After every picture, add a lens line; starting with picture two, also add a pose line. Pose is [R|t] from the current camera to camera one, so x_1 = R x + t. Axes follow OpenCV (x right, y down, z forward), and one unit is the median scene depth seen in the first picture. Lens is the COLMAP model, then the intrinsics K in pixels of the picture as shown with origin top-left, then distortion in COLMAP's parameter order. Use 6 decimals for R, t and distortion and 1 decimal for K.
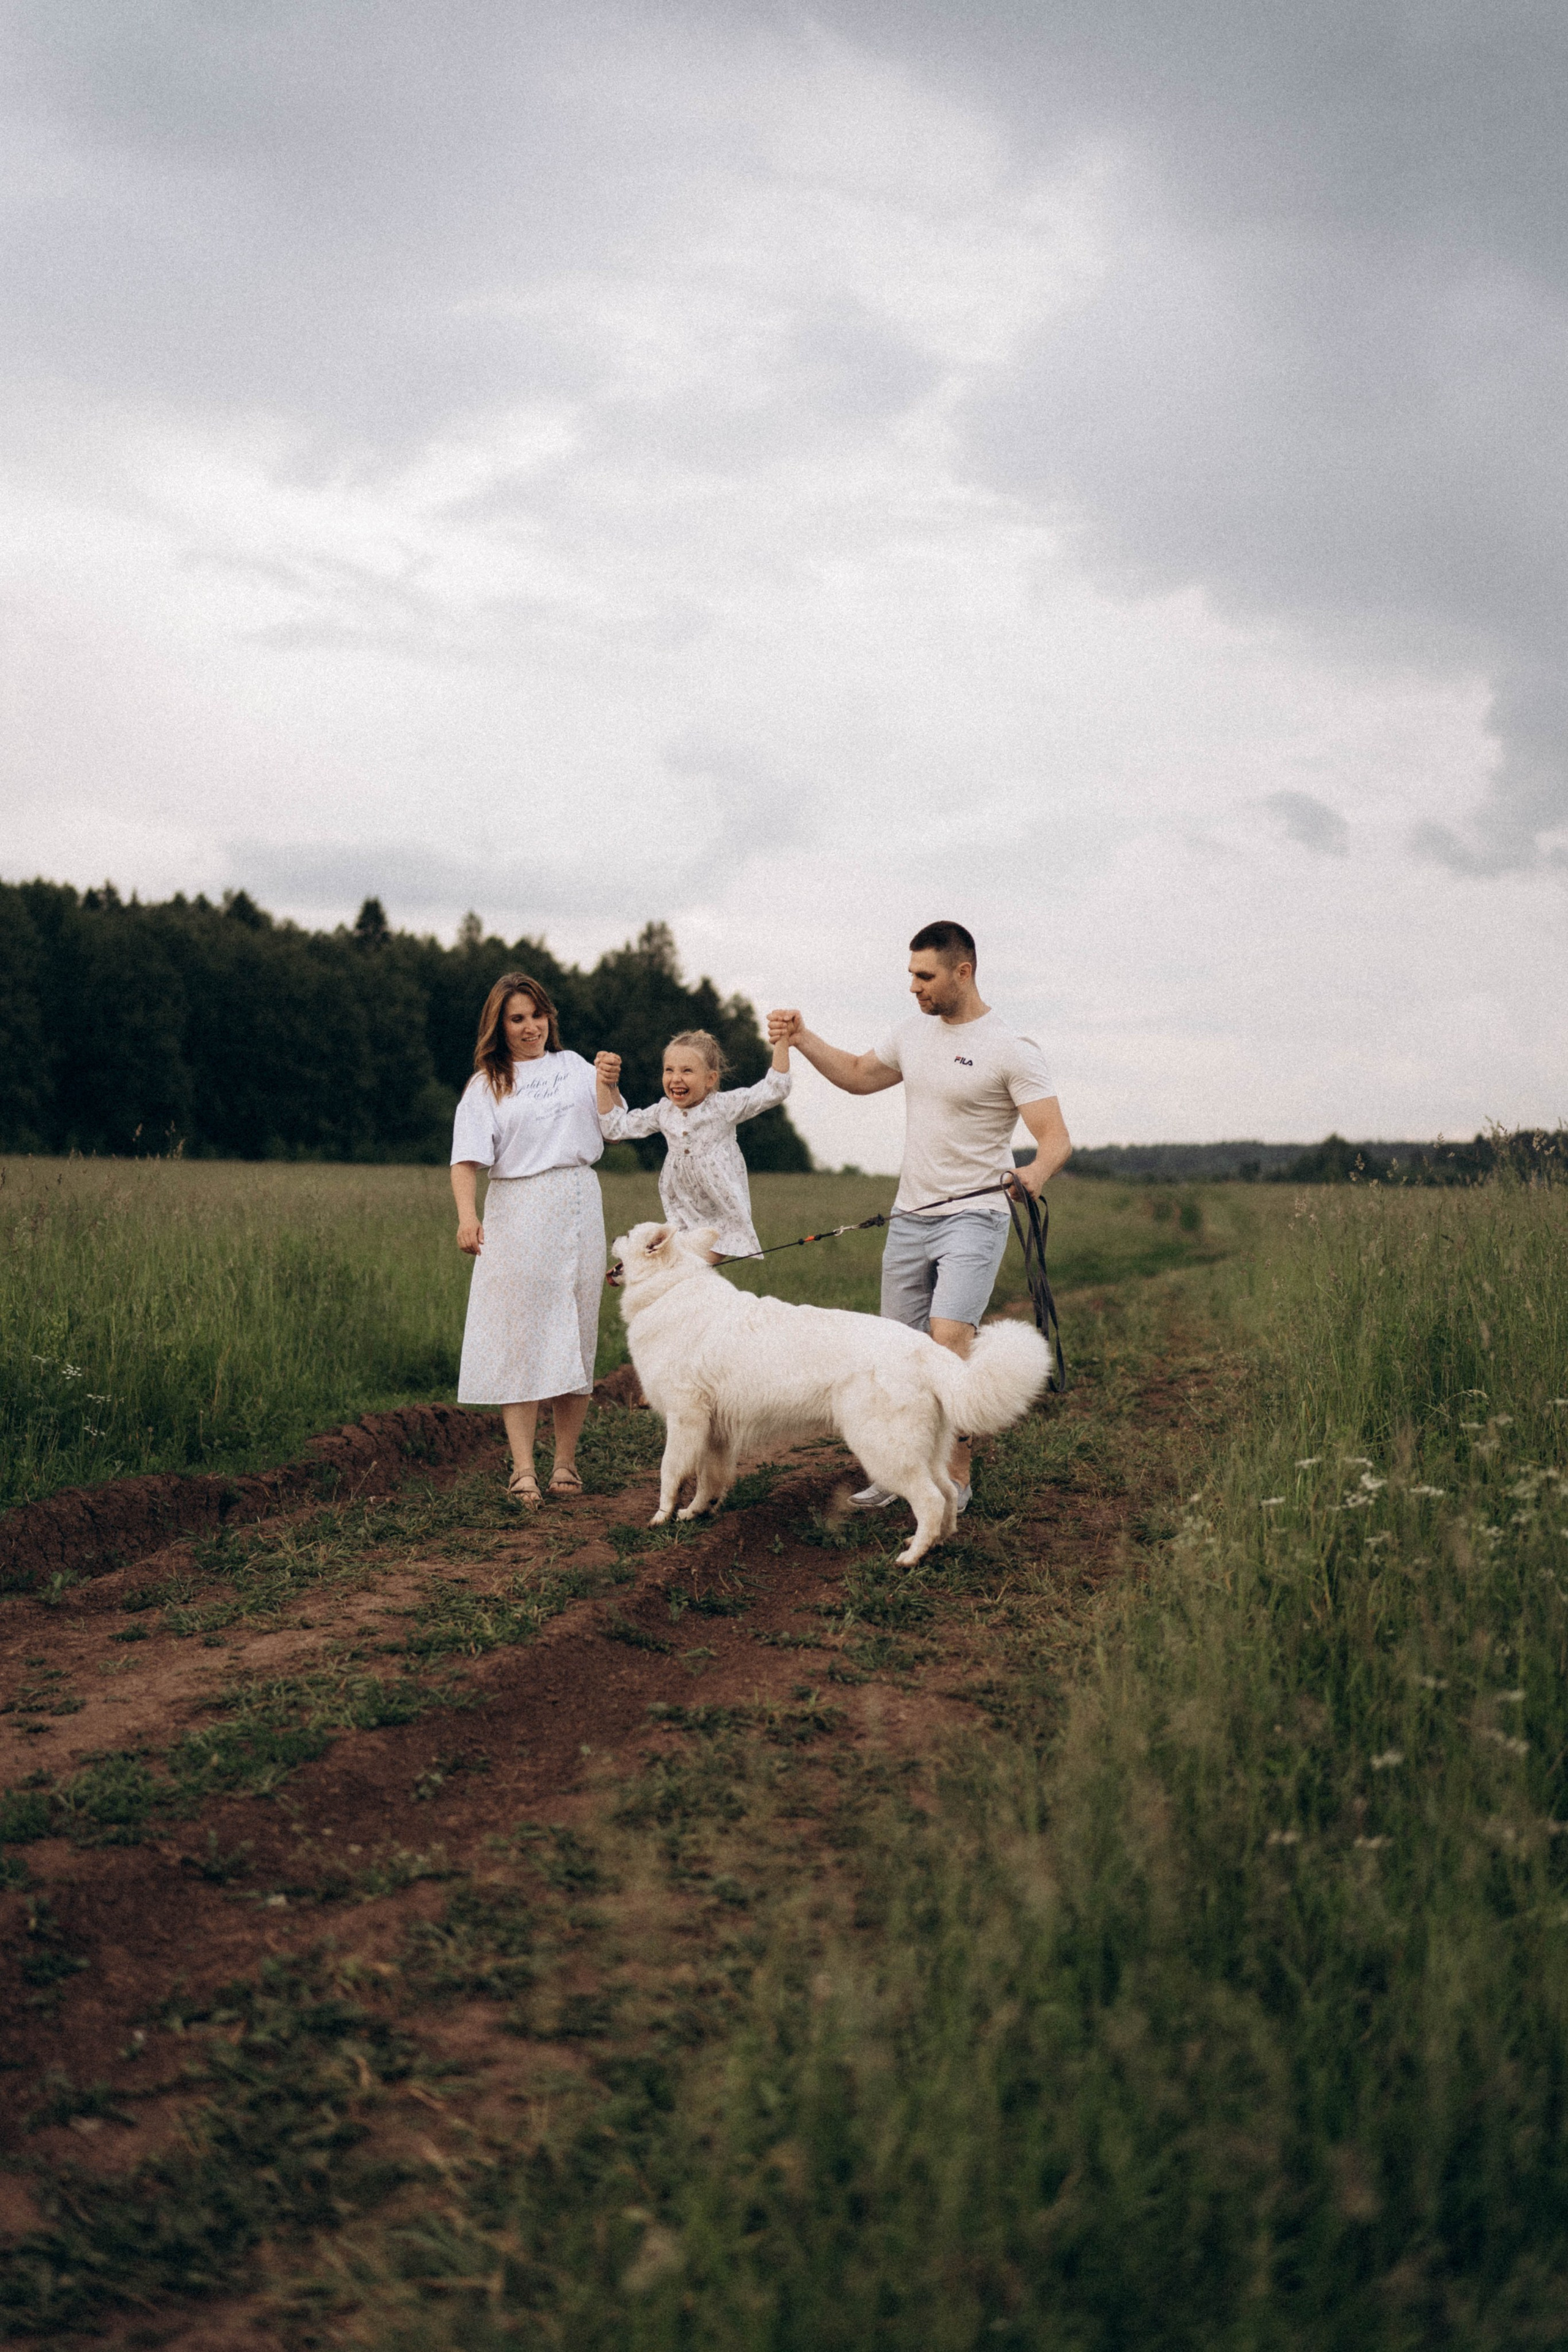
lens RADIAL K [[2143.2, 0, 784.0], [0, 2143.2, 1176.0], [0, 0, 1]] dist [-0.003039, -0.173054]
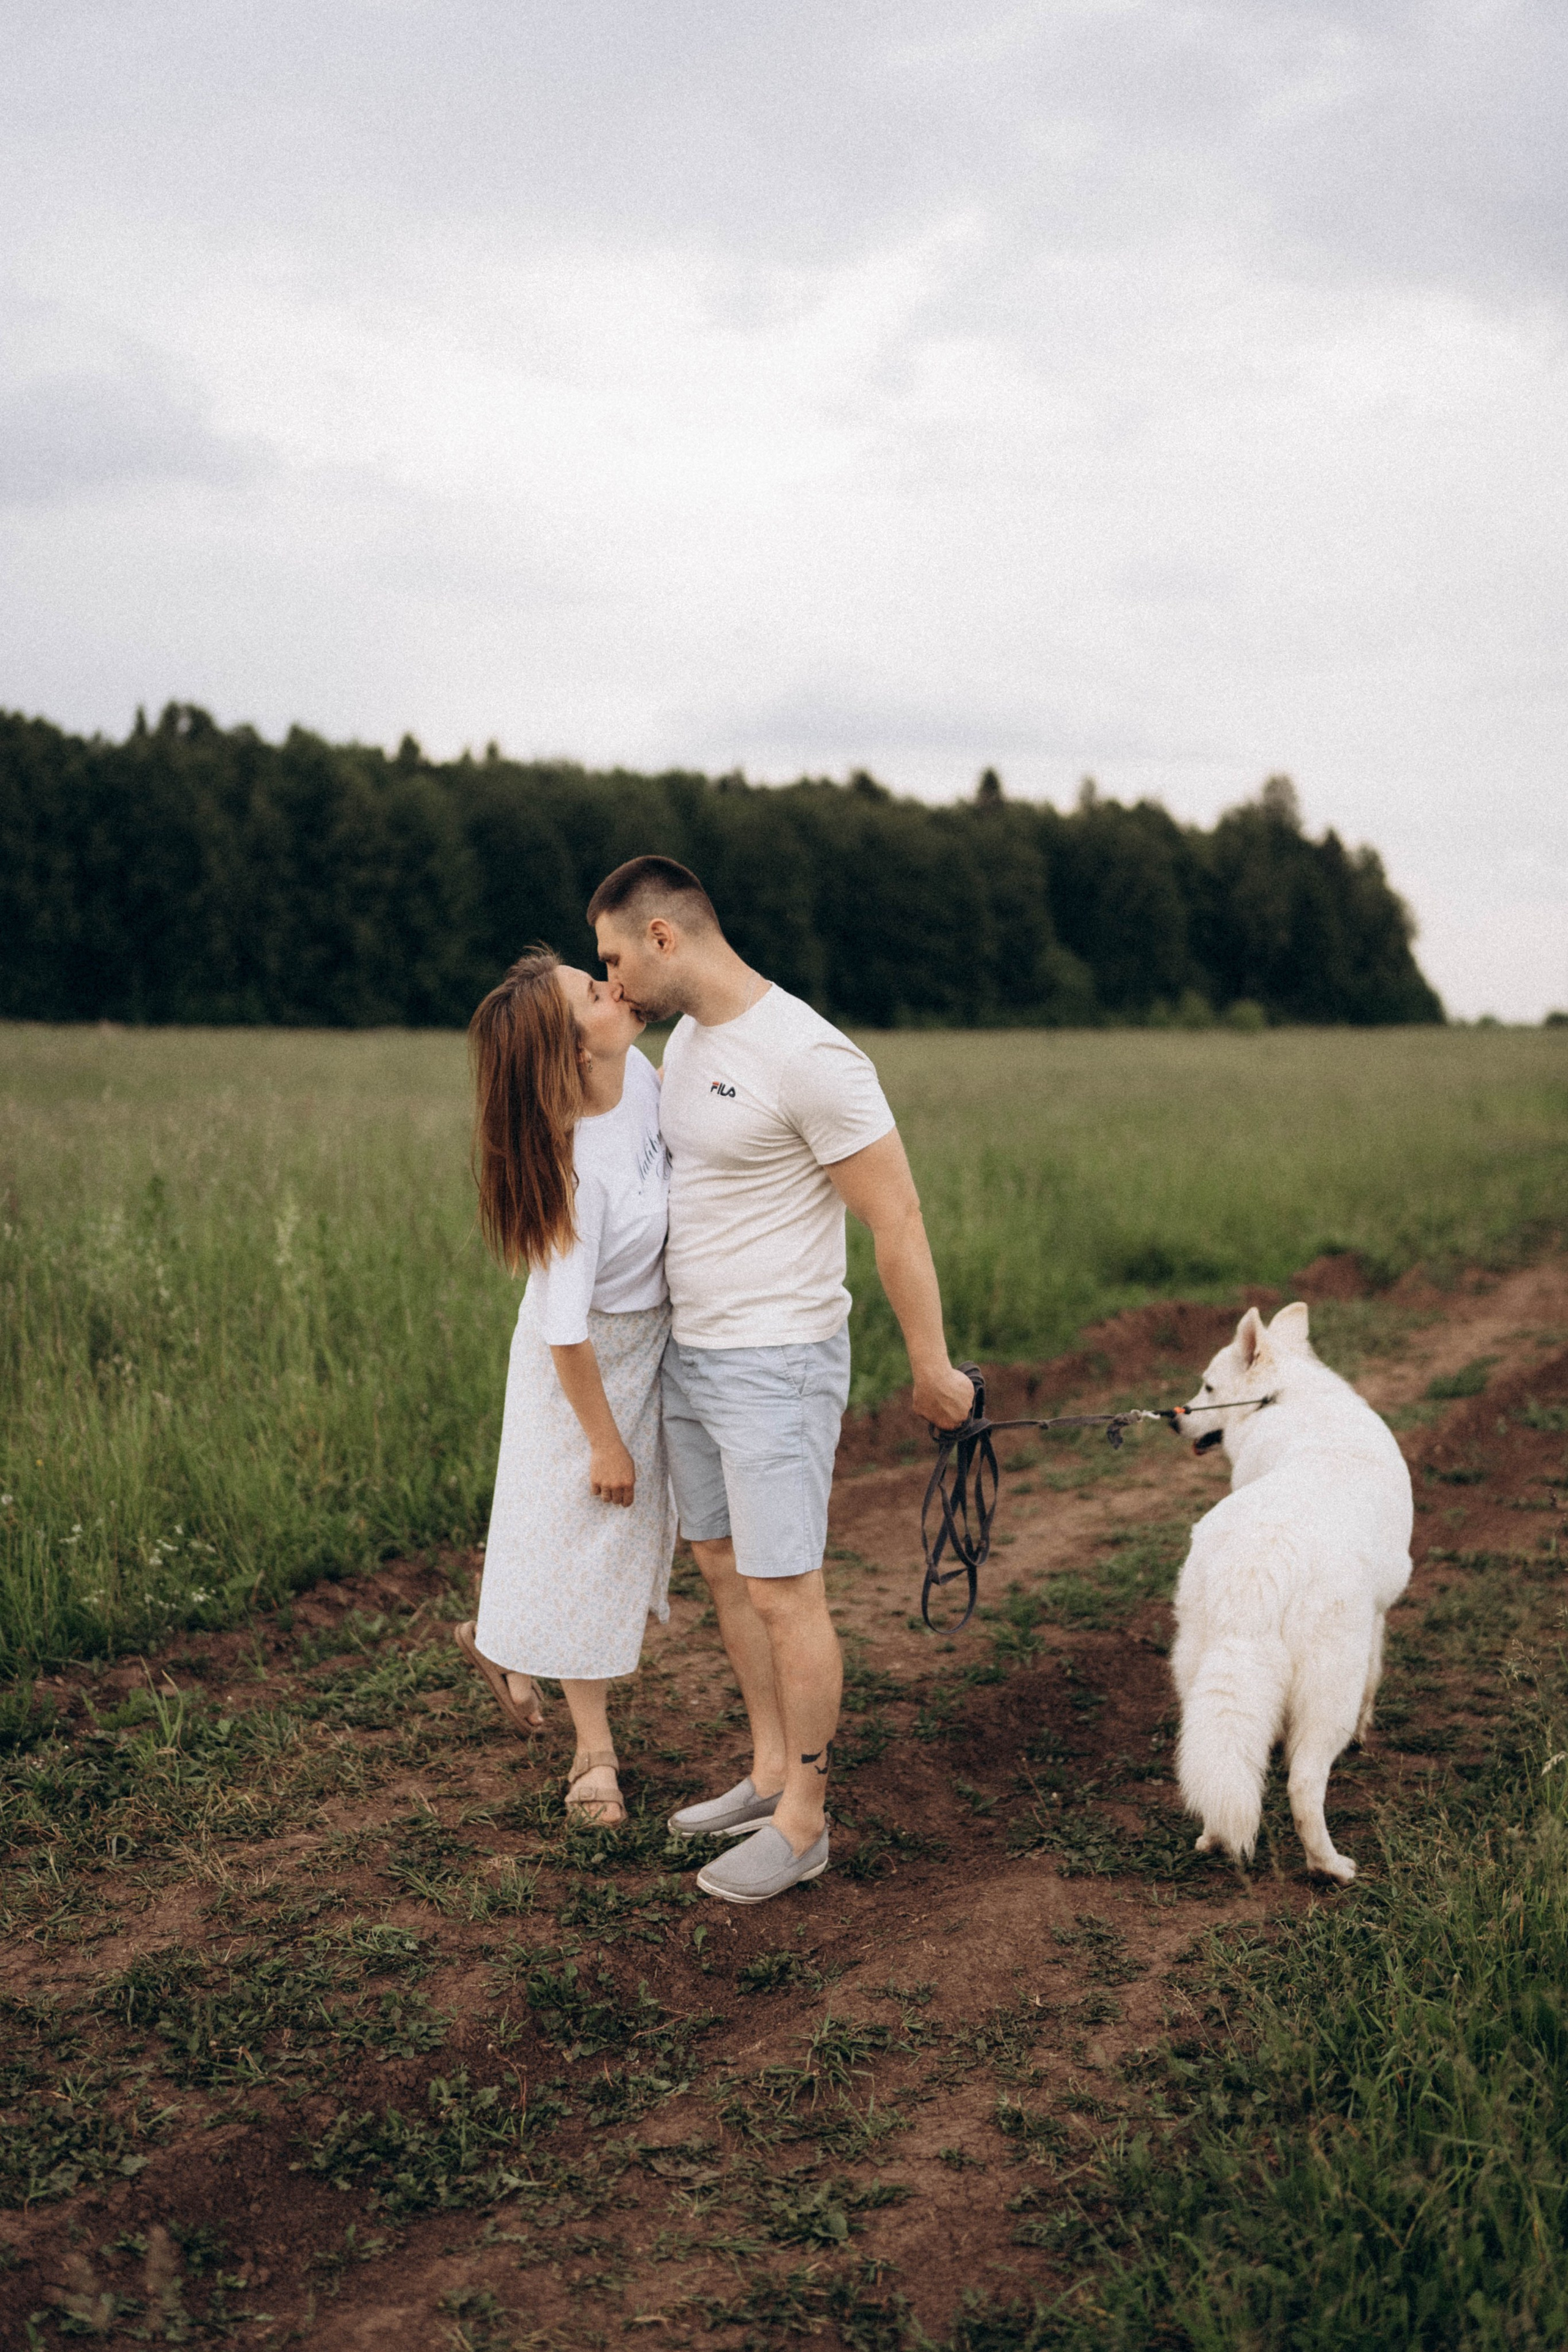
lens RADIAL K [[2143.2, 0, 784.0], [0, 2143.2, 1176.0], [0, 0, 1]] dist [-0.003039, -0.173054]
pose [[0.959419, -0.014538, -0.281610, -0.064700], [0.033436, 0.997490, 0.062420, -0.081111], [0.279995, -0.069303, 0.957497, -0.365661]]
